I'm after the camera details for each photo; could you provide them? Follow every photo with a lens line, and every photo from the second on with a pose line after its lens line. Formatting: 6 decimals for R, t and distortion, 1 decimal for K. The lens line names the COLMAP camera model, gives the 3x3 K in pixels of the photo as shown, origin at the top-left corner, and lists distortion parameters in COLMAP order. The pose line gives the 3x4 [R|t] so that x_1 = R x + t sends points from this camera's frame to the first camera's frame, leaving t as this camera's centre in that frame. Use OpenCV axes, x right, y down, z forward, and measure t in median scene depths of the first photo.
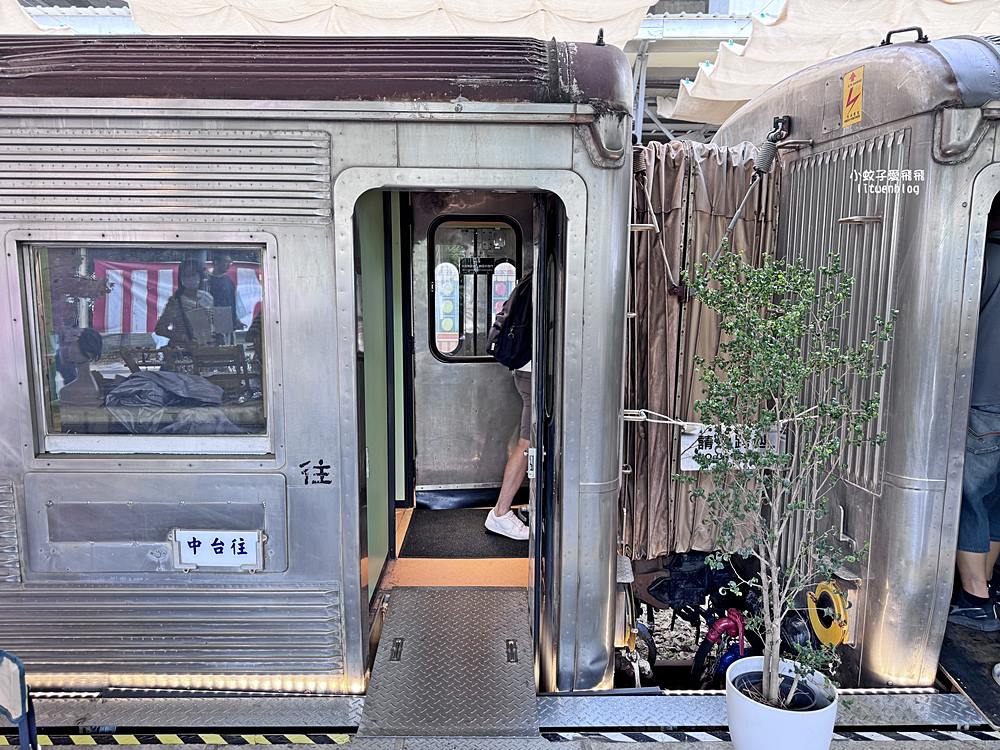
lens RADIAL K [[707.8, 0, 499.8], [0, 707.8, 371.8], [0, 0, 1]] dist [0.005321, 0.001309]
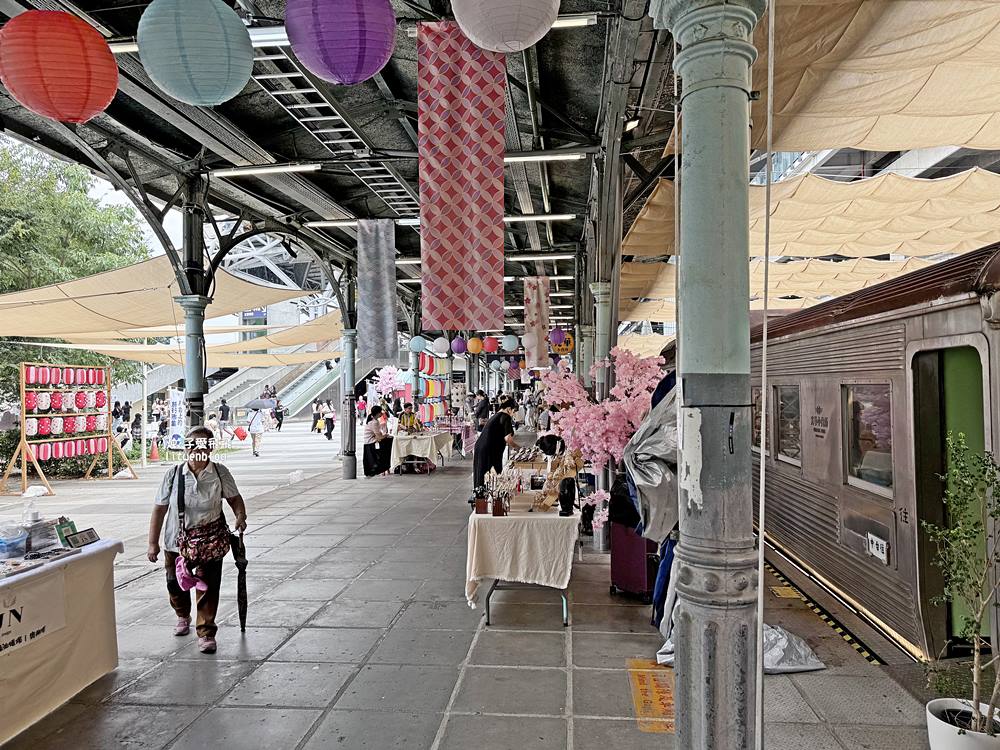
lens RADIAL K [[707.8, 0, 500.6], [0, 707.8, 375.7], [0, 0, 1]] dist [0.005321, 0.001309]
pose [[-0.106118, -0.025100, -0.994037, 1.643102], [-0.132345, 0.991144, -0.010899, -0.045890], [0.985507, 0.130399, -0.108500, 0.181508]]
